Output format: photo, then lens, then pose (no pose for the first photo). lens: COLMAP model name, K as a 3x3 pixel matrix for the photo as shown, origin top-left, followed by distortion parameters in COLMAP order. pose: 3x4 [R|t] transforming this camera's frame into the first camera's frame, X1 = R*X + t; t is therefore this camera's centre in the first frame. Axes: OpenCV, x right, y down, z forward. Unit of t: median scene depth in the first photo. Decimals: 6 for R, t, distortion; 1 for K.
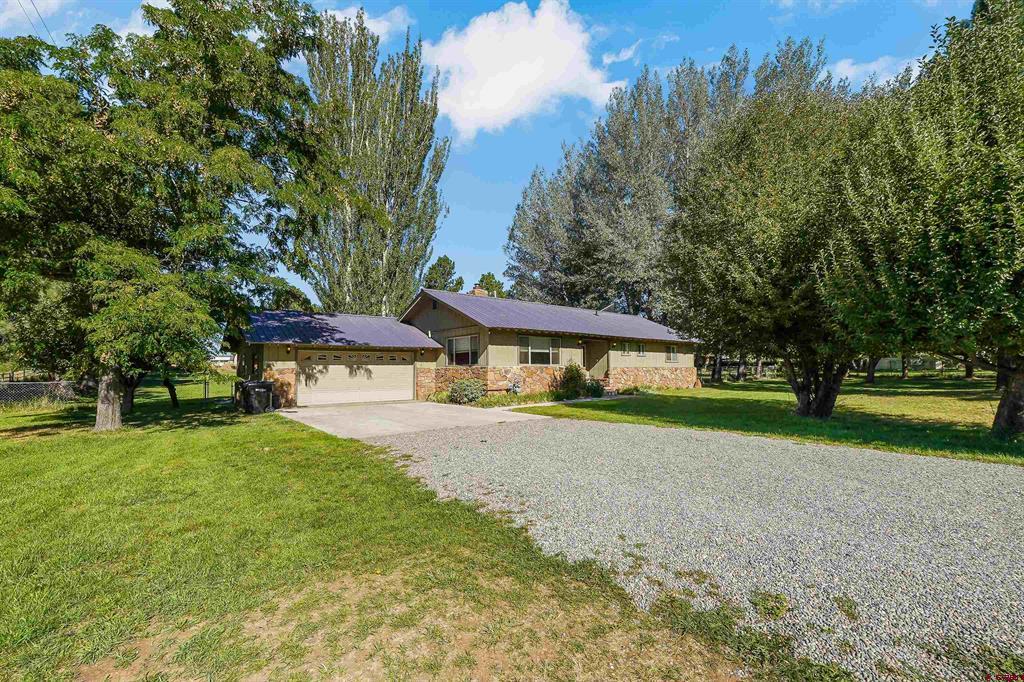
lens RADIAL K [[433.0, 0, 506.1], [0, 433.0, 343.7], [0, 0, 1]] dist [-0.014694, 0.000092]
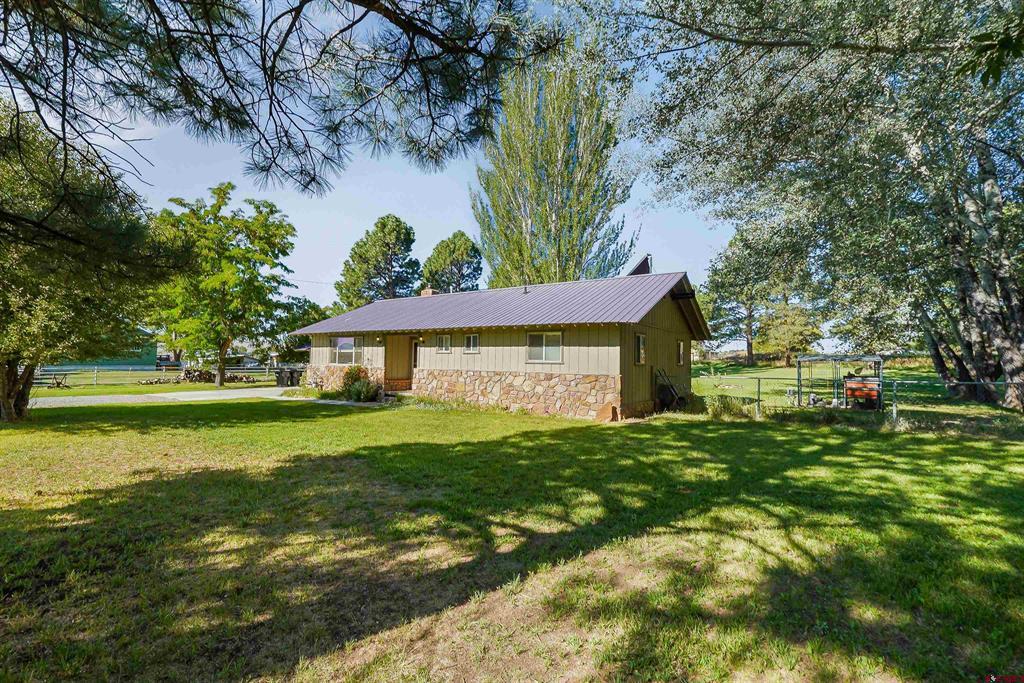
lens RADIAL K [[433.0, 0, 506.1], [0, 433.0, 344.2], [0, 0, 1]] dist [-0.014694, 0.000092]
pose [[0.288133, -0.027159, -0.957205, 1.148119], [0.046083, 0.998833, -0.014469, 0.032380], [0.956481, -0.039942, 0.289049, 1.037578]]
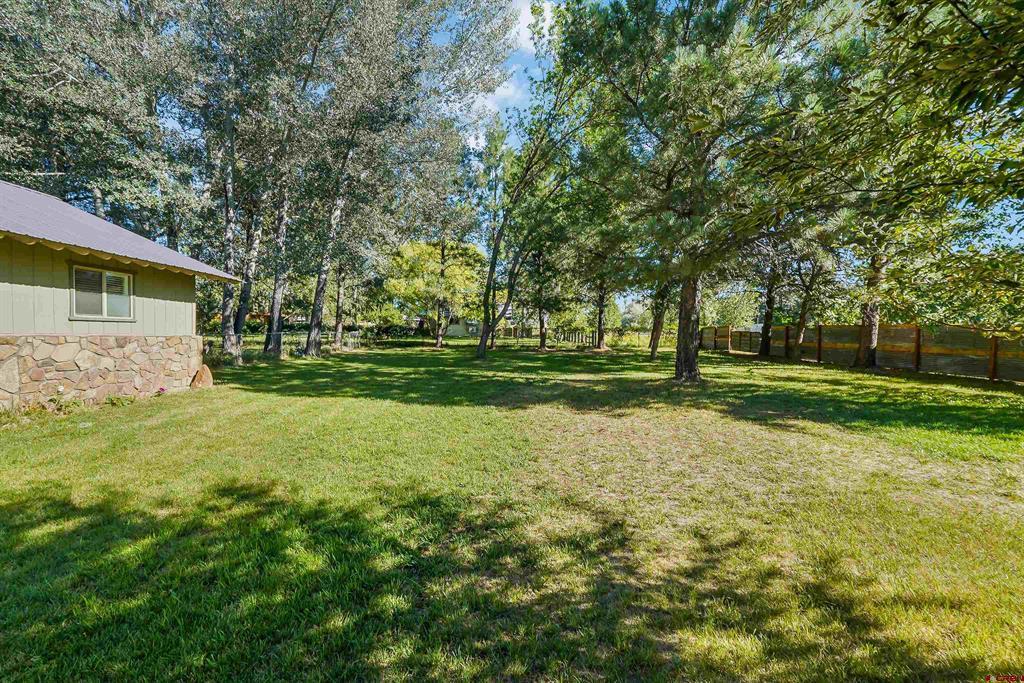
lens RADIAL K [[433.0, 0, 506.1], [0, 433.0, 344.2], [0, 0, 1]] dist [-0.014694, 0.000092]
pose [[0.615596, -0.006859, 0.788032, 0.407948], [-0.065509, 0.996056, 0.059844, 0.027482], [-0.785334, -0.088463, 0.612719, 0.718422]]
